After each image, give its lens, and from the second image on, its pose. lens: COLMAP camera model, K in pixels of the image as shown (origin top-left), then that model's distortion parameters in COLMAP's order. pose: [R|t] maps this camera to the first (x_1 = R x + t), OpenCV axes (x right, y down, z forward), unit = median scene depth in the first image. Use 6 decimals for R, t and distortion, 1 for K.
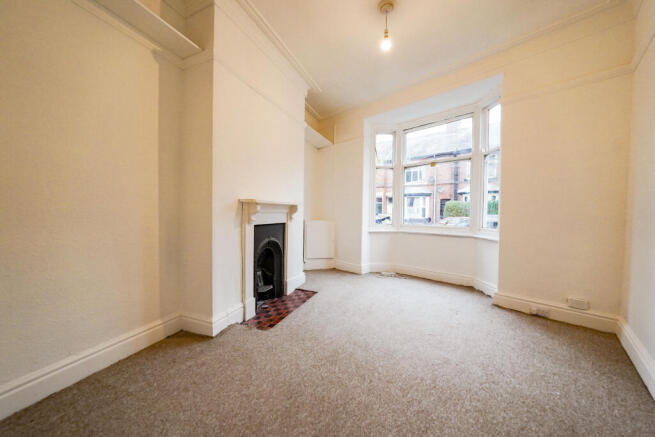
lens RADIAL K [[231.0, 0, 327.2], [0, 231.0, 219.4], [0, 0, 1]] dist [-0.012742, 0.000147]
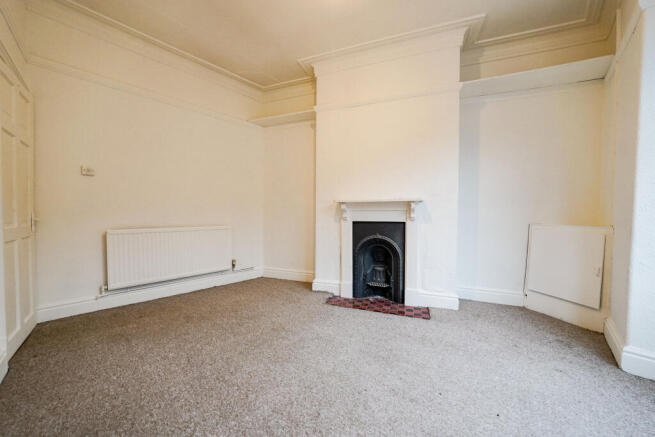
lens RADIAL K [[231.0, 0, 324.1], [0, 231.0, 216.9], [0, 0, 1]] dist [-0.012742, 0.000147]
pose [[0.007277, 0.004018, -0.999965, 0.759899], [-0.027854, 0.999605, 0.003814, 0.000612], [0.999586, 0.027825, 0.007386, 0.739805]]
